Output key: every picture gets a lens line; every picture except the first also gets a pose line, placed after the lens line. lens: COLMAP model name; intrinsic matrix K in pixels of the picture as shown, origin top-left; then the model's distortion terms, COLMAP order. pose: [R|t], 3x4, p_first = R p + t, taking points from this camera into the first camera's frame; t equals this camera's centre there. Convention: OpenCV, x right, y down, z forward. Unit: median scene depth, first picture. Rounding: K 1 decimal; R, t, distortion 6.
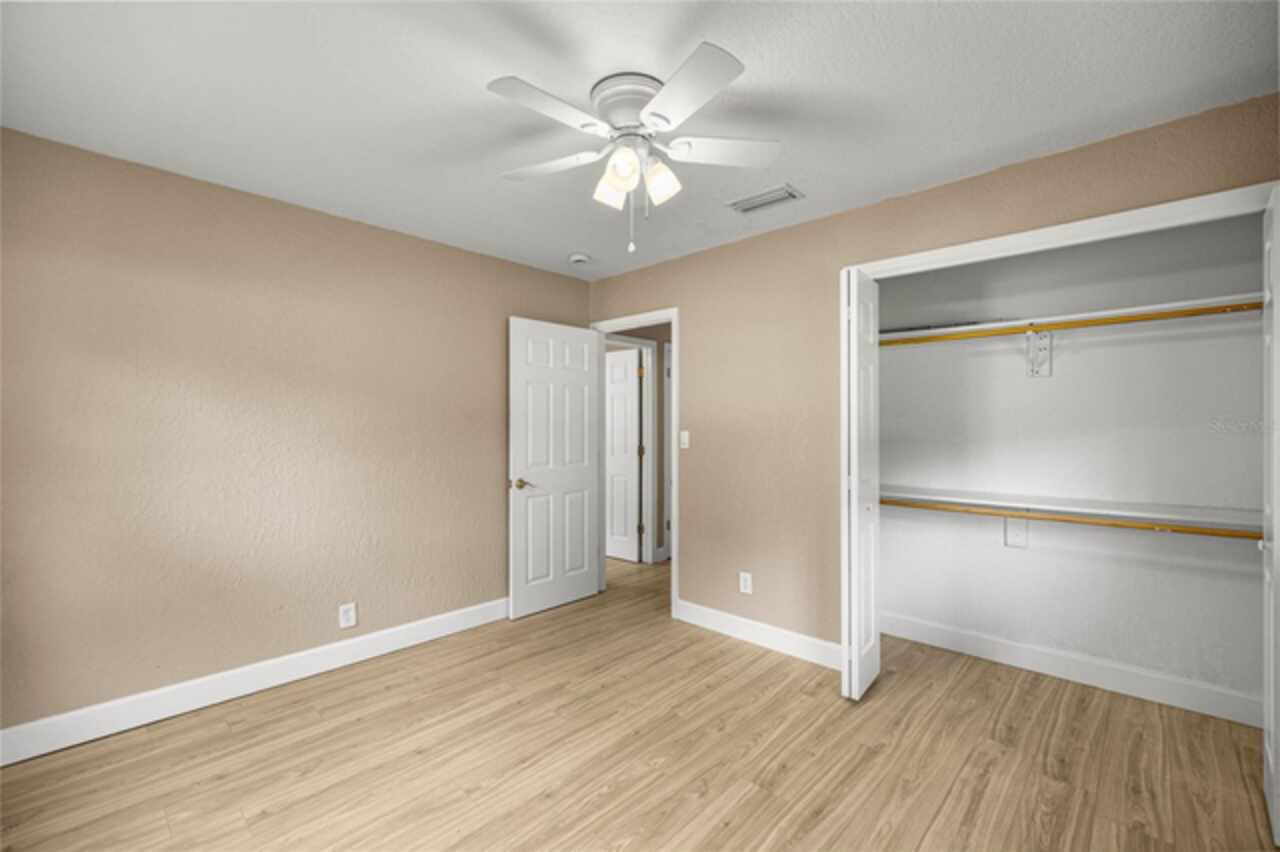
lens RADIAL K [[543.5, 0, 635.1], [0, 543.5, 427.9], [0, 0, 1]] dist [-0.001772, -0.000001]
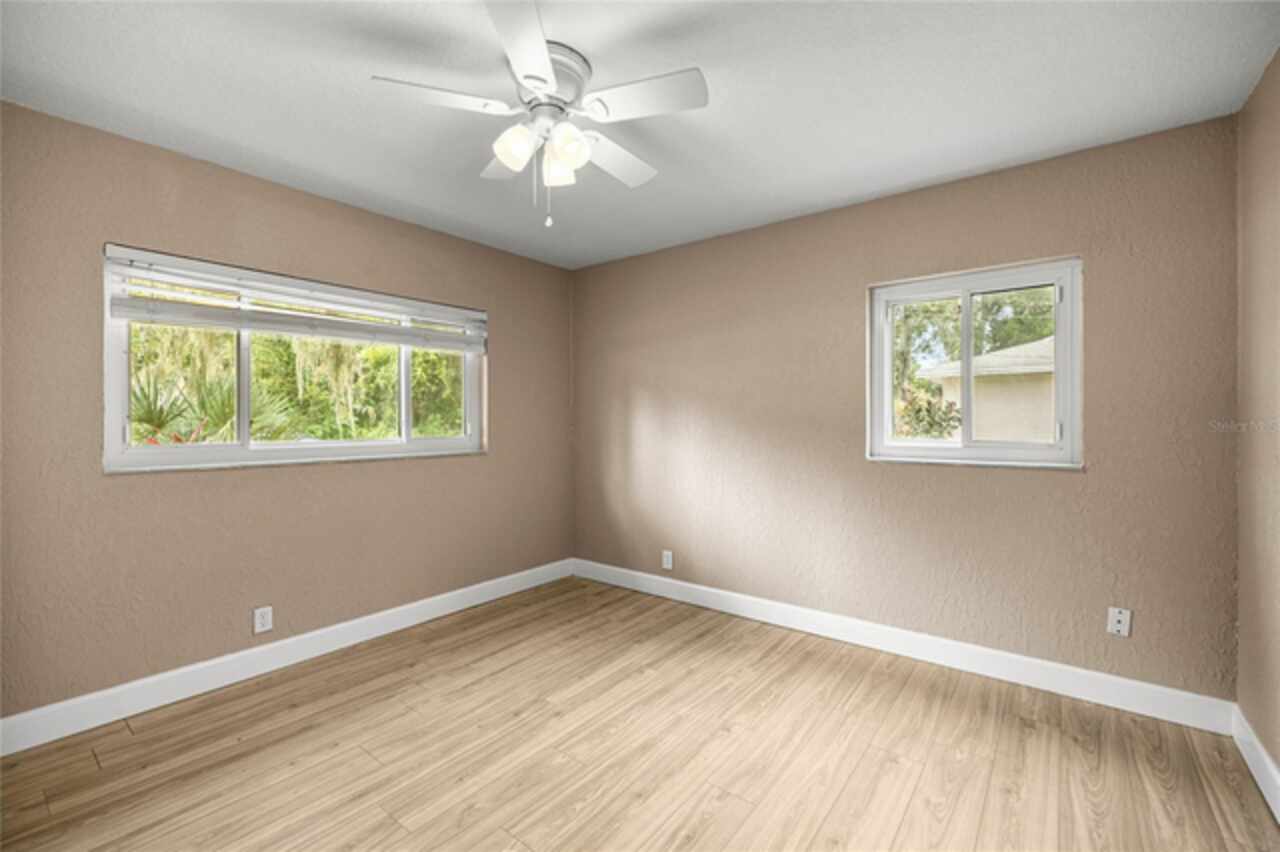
lens RADIAL K [[551.4, 0, 640.0], [0, 551.4, 426.0], [0, 0, 1]] dist [0.002070, 0.000553]
pose [[-0.995328, -0.001008, -0.096546, -0.059359], [-0.001618, 0.999979, 0.006242, 0.027560], [0.096537, 0.006369, -0.995309, 1.685019]]
